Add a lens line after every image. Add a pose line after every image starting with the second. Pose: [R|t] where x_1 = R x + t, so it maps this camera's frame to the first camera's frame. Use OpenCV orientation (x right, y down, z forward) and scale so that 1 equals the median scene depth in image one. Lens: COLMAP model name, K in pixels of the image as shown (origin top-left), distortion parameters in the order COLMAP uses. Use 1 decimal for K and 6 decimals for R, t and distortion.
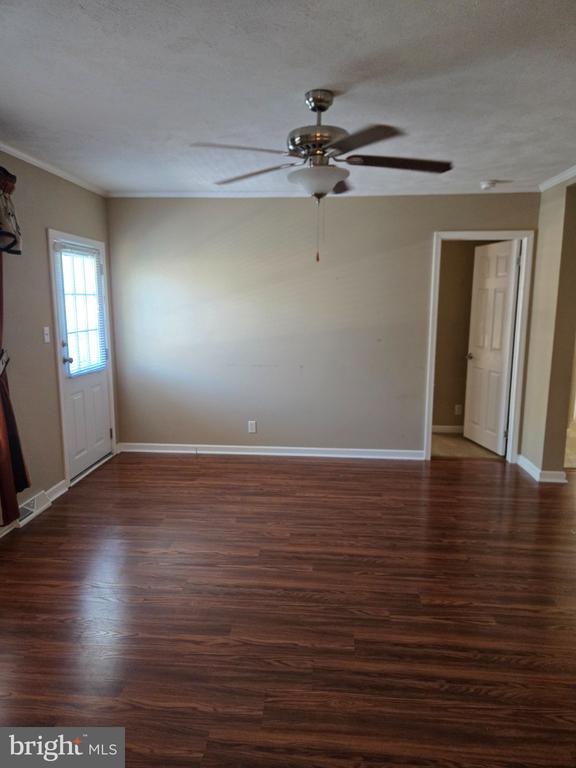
lens RADIAL K [[514.8, 0, 289.6], [0, 514.8, 376.9], [0, 0, 1]] dist [0.039343, -0.012506]
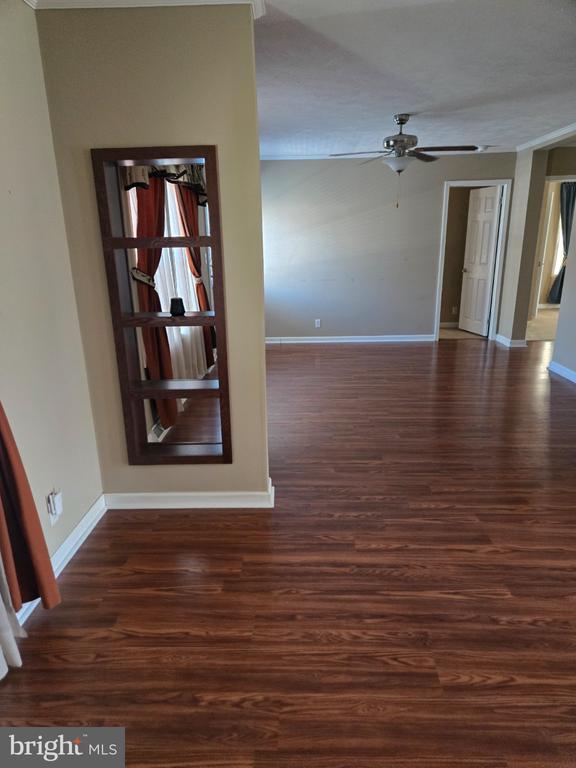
lens RADIAL K [[514.8, 0, 286.2], [0, 514.8, 391.3], [0, 0, 1]] dist [0.039343, -0.012506]
pose [[0.998712, -0.036450, 0.035294, -0.232254], [0.031220, 0.989823, 0.138836, 0.086278], [-0.039995, -0.137556, 0.989686, -0.497308]]
